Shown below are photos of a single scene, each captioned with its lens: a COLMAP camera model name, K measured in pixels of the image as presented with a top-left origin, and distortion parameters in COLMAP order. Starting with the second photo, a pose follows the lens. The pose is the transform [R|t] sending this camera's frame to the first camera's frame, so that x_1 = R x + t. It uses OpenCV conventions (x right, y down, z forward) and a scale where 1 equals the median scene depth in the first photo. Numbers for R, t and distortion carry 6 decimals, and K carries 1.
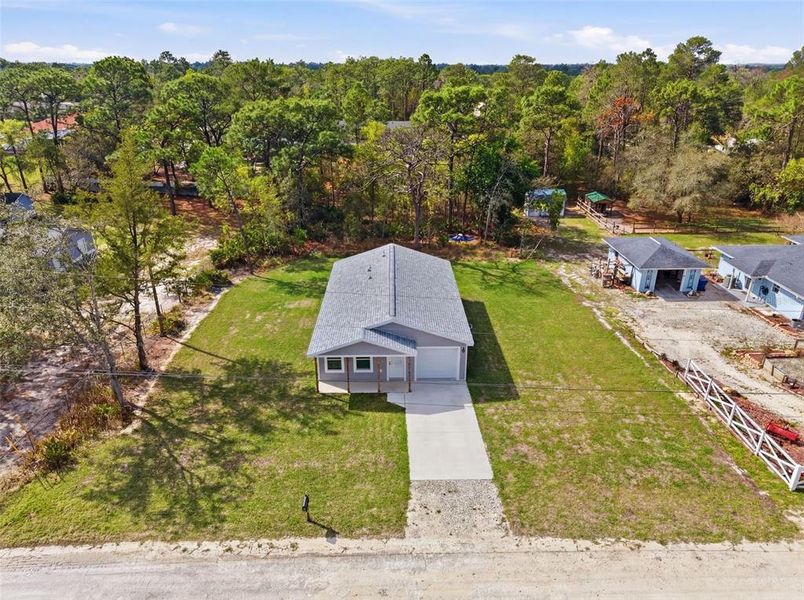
lens RADIAL K [[544.6, 0, 402.0], [0, 544.6, 300.0], [0, 0, 1]] dist [0.008987, -0.000050]
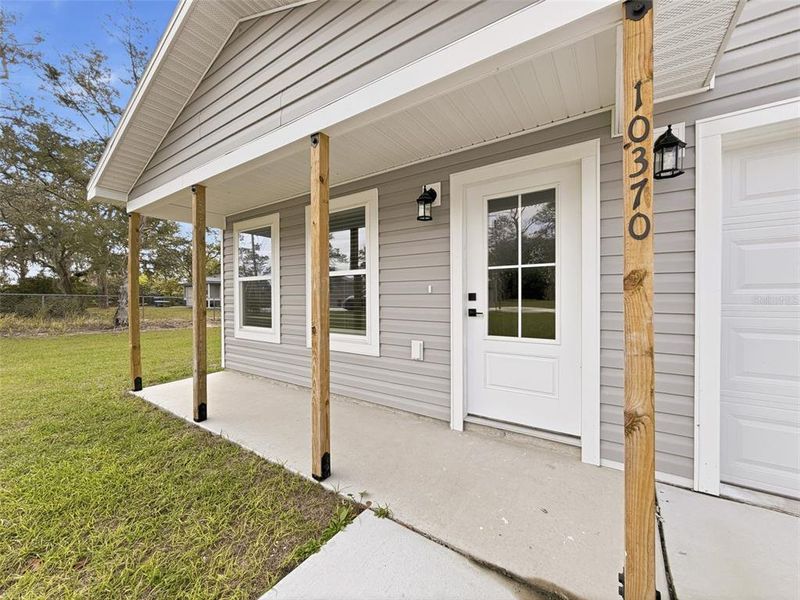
lens RADIAL K [[300.3, 0, 411.5], [0, 300.3, 294.6], [0, 0, 1]] dist [-0.001787, -0.000183]
pose [[0.840172, -0.003451, -0.542309, 0.009118], [-0.194742, 0.931364, -0.307631, 0.149321], [0.506149, 0.364073, 0.781834, 0.966949]]
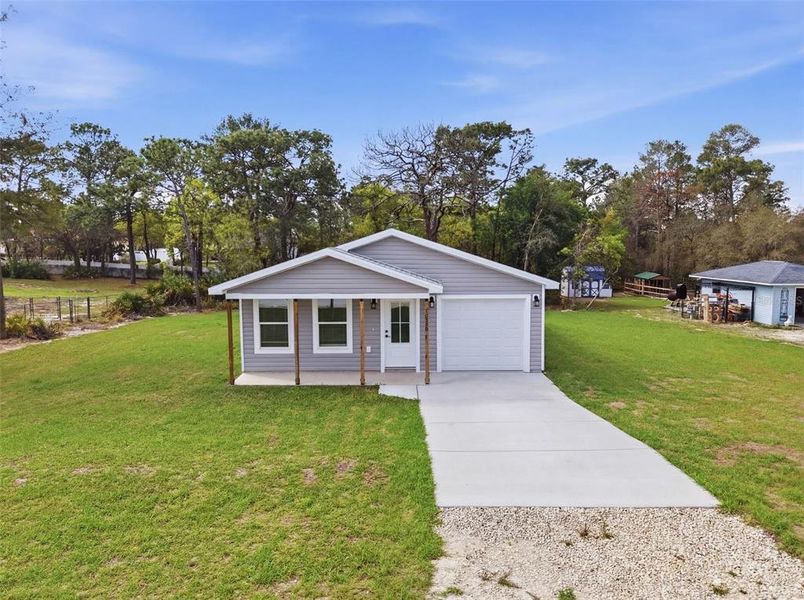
lens RADIAL K [[544.6, 0, 402.0], [0, 544.6, 300.0], [0, 0, 1]] dist [0.008987, -0.000050]
pose [[0.999794, -0.001964, -0.020178, 0.001616], [-0.004327, 0.951687, -0.307039, 0.249507], [0.019806, 0.307063, 0.951483, 0.544747]]
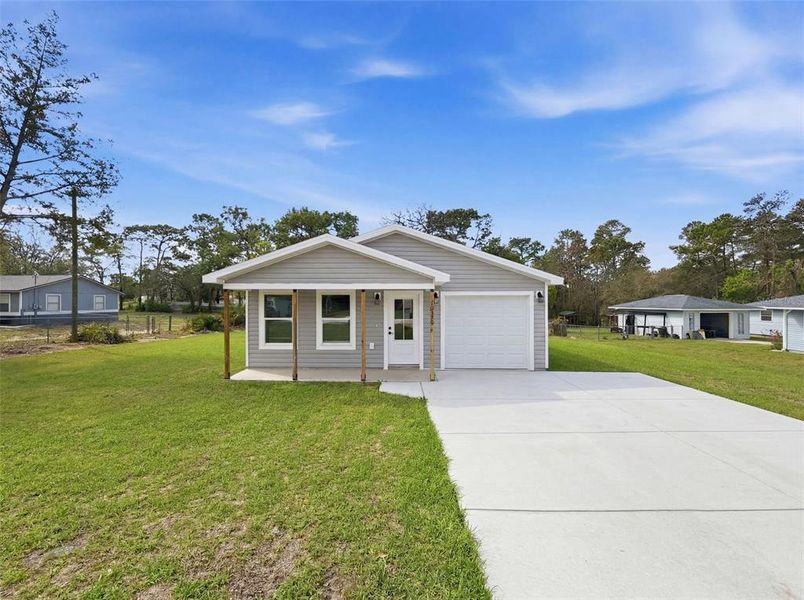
lens RADIAL K [[325.2, 0, 400.5], [0, 325.2, 300.6], [0, 0, 1]] dist [-0.000417, 0.000085]
pose [[0.999530, 0.000243, -0.030647, -0.004047], [-0.012652, 0.914056, -0.405391, 0.221136], [0.027914, 0.405589, 0.913629, 0.750499]]
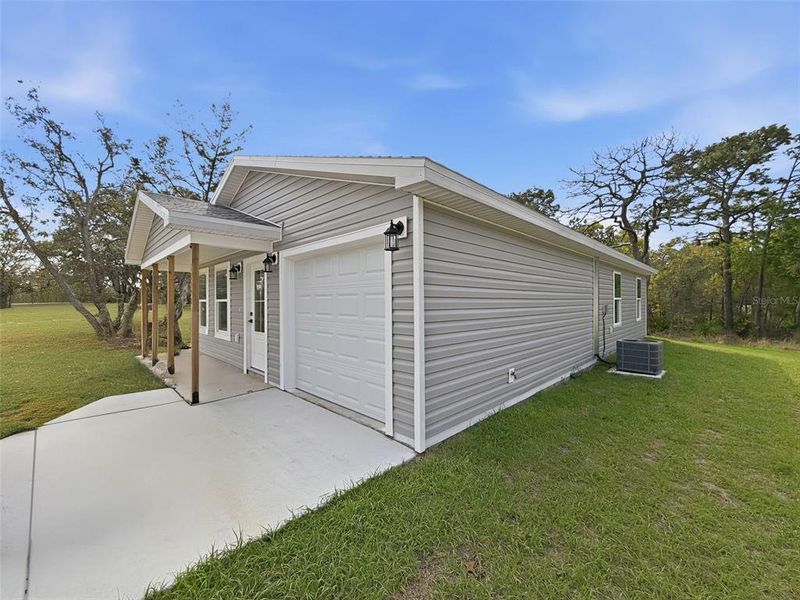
lens RADIAL K [[322.2, 0, 402.6], [0, 322.2, 304.4], [0, 0, 1]] dist [0.001919, 0.000187]
pose [[0.703866, 0.003232, -0.710325, 0.192799], [-0.282360, 0.918864, -0.275612, 0.143771], [0.651802, 0.394561, 0.647670, 0.970889]]
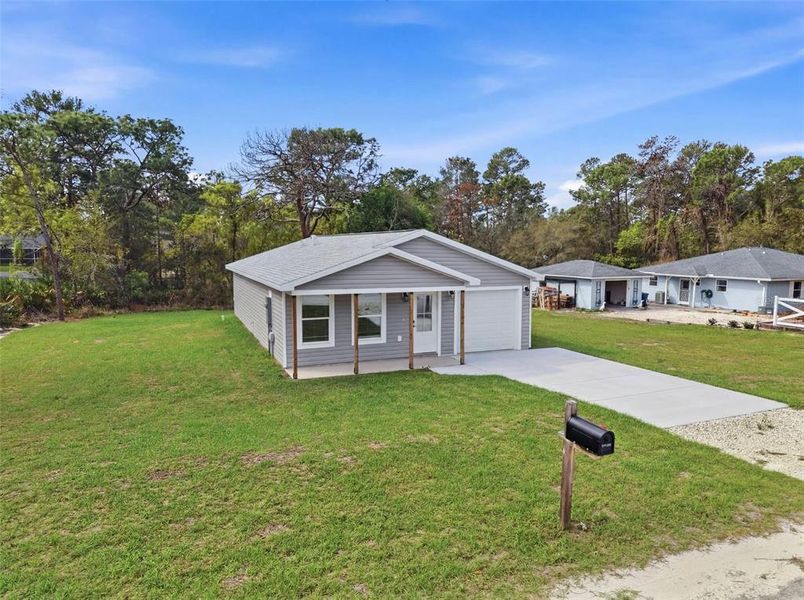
lens RADIAL K [[544.6, 0, 402.0], [0, 544.6, 300.0], [0, 0, 1]] dist [0.008987, -0.000050]
pose [[0.924820, -0.032800, 0.378988, -0.251847], [0.148576, 0.948289, -0.280489, 0.257473], [-0.350190, 0.315710, 0.881869, 0.533812]]
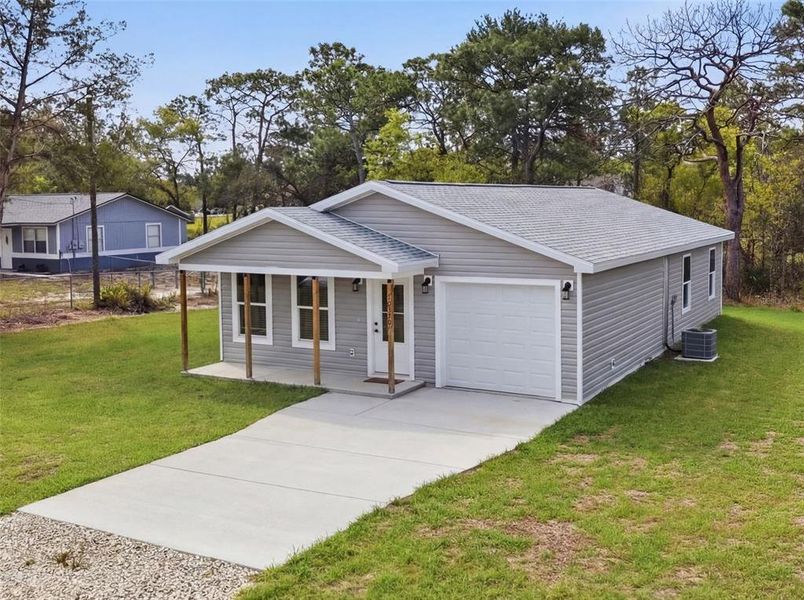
lens RADIAL K [[857.6, 0, 464.0], [0, 857.6, 268.4], [0, 0, 1]] dist [0.003984, 0.003040]
pose [[0.882967, 0.031608, -0.468370, 0.301431], [-0.182655, 0.942240, -0.280752, 0.236936], [0.432443, 0.333444, 0.837740, 0.568700]]
